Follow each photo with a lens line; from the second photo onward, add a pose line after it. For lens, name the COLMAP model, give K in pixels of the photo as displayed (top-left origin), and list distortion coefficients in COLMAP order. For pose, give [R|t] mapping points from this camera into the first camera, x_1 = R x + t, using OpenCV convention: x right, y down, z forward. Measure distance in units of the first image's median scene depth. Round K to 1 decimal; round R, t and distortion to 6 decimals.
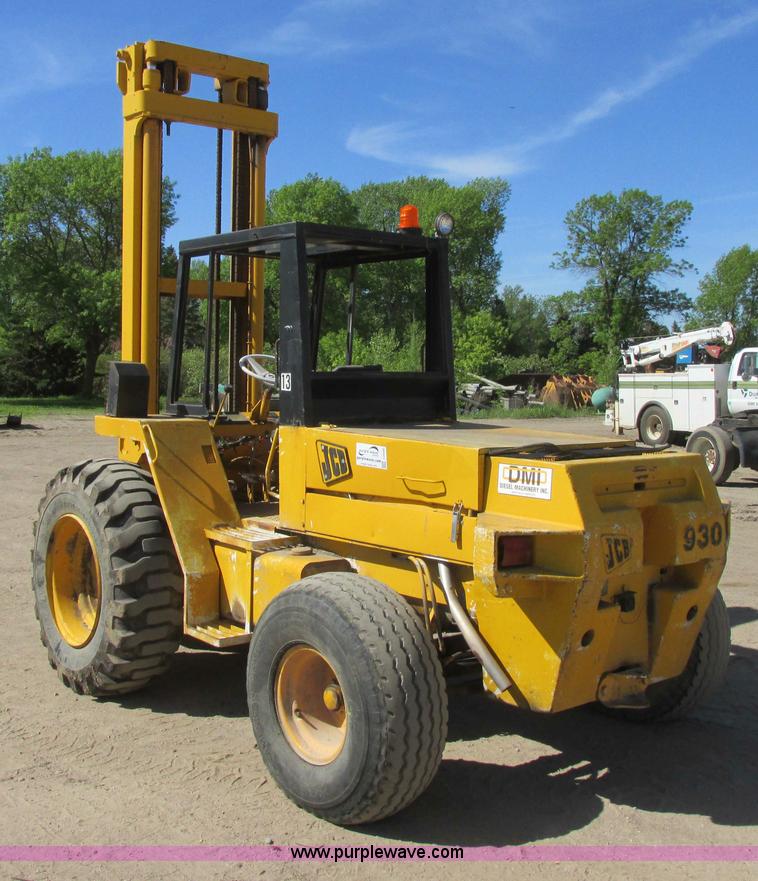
lens RADIAL K [[1068.1, 0, 376.6], [0, 1068.1, 391.9], [0, 0, 1]] dist [-0.007607, 0.003633]
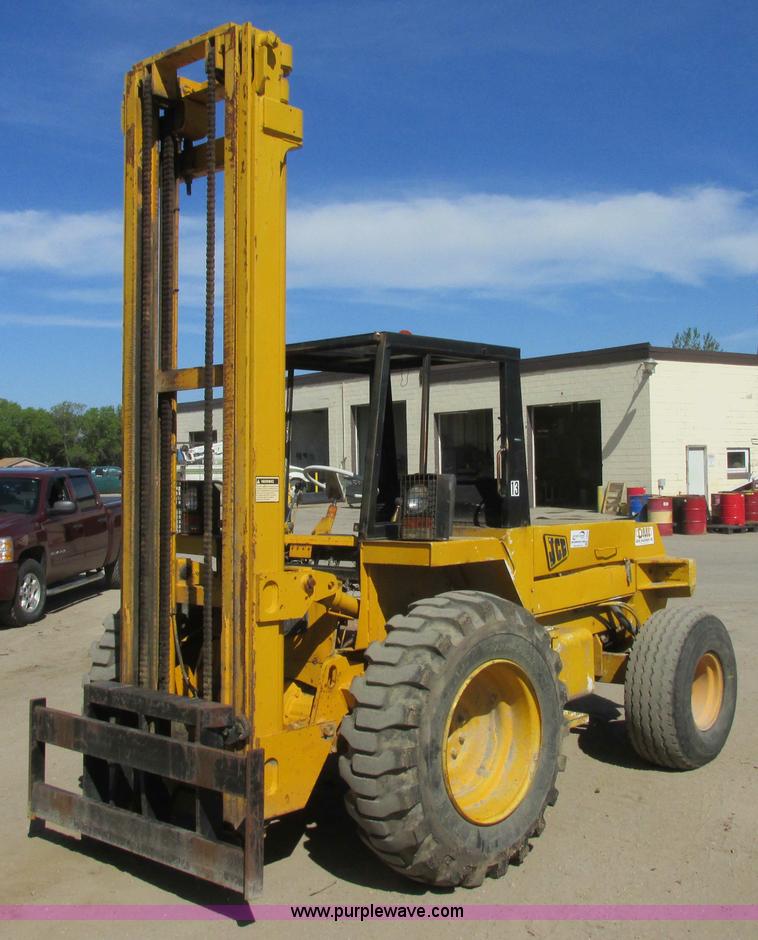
lens RADIAL K [[1110.1, 0, 446.5], [0, 1110.1, 431.0], [0, 0, 1]] dist [-0.003790, 0.051503]
pose [[-0.196264, 0.025456, 0.980221, -1.230921], [0.040402, 0.999024, -0.017854, -0.052232], [-0.979718, 0.036099, -0.197101, 1.315700]]
